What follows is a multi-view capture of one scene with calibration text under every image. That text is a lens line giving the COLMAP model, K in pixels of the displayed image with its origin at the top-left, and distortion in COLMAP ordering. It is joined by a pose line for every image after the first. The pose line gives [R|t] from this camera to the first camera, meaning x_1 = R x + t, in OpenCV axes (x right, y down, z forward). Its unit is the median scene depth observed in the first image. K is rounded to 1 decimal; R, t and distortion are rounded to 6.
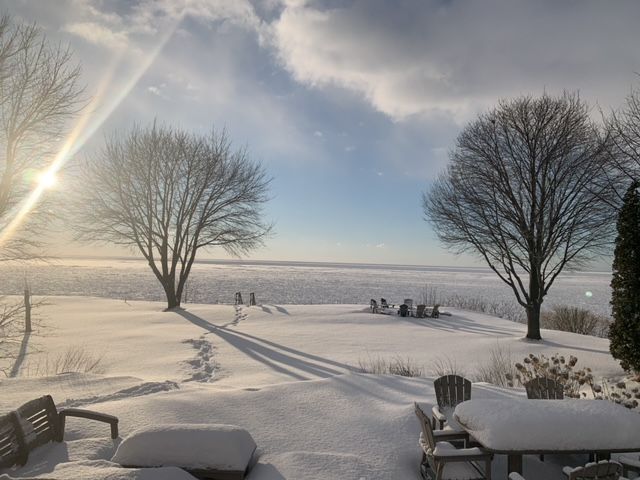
lens RADIAL K [[501.7, 0, 348.4], [0, 501.7, 239.6], [0, 0, 1]] dist [0.001685, -0.001725]
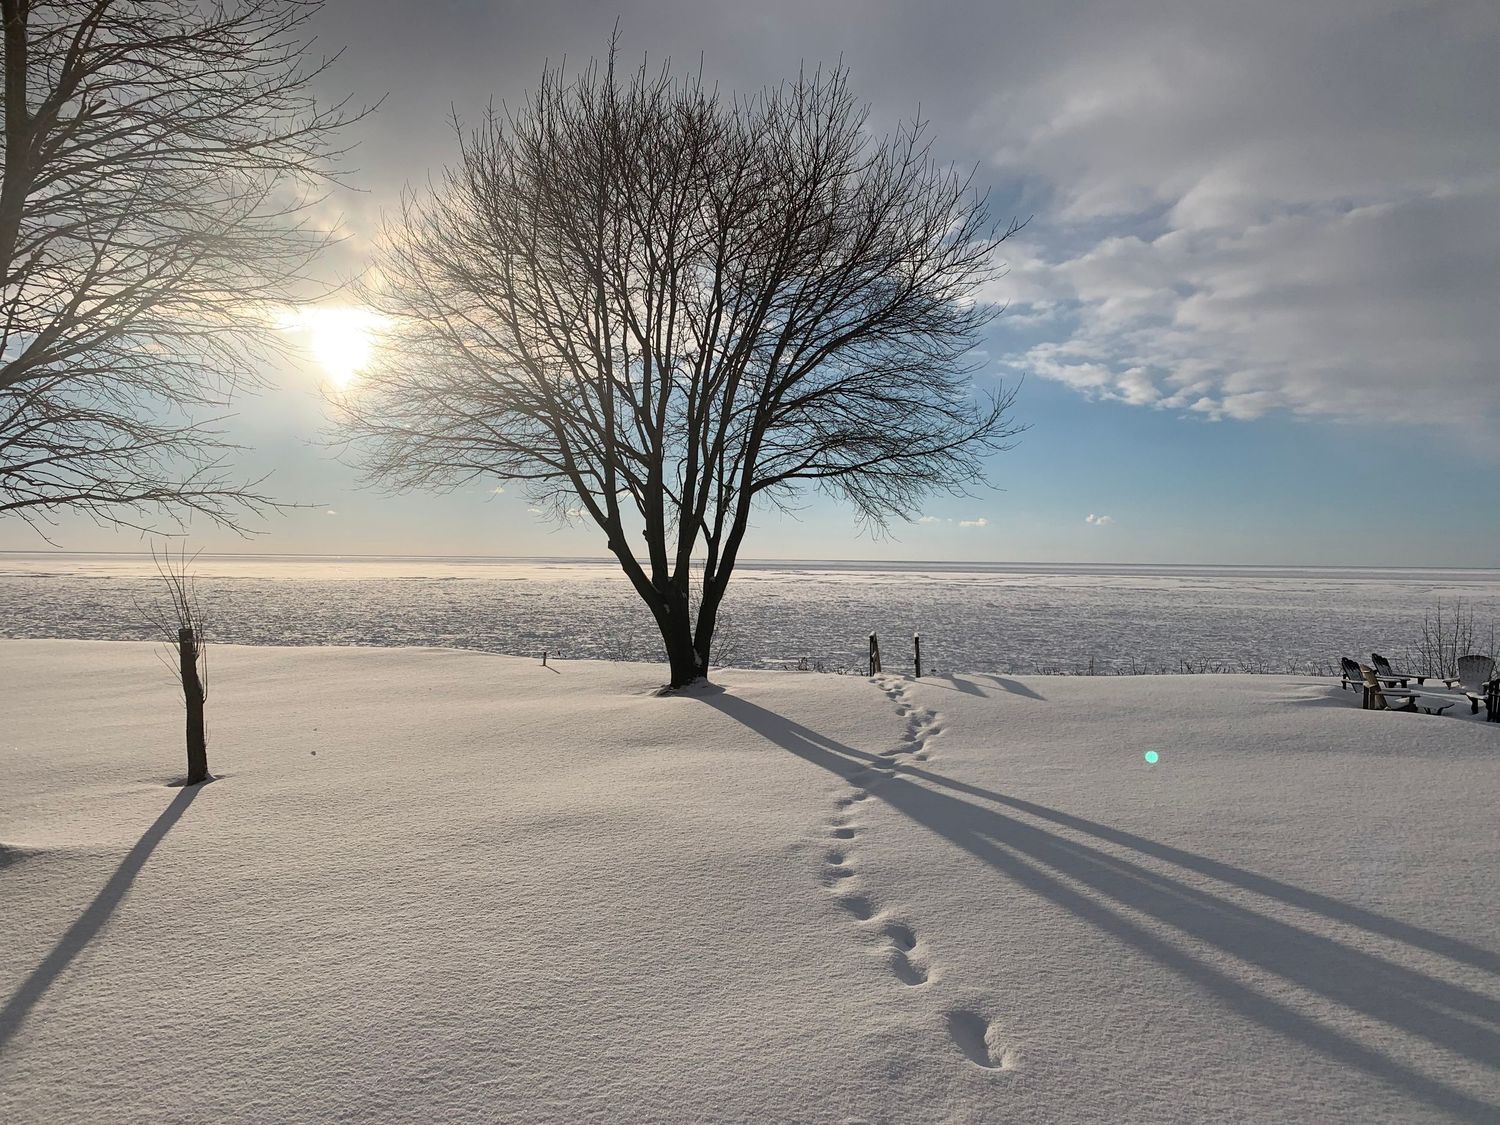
lens RADIAL K [[1176.0, 0, 816.5], [0, 1176.0, 561.6], [0, 0, 1]] dist [0.001685, -0.001725]
pose [[0.976939, -0.020215, -0.212561, -0.109795], [0.029268, 0.998790, 0.039529, 0.032423], [0.211505, -0.044839, 0.976348, 0.295731]]
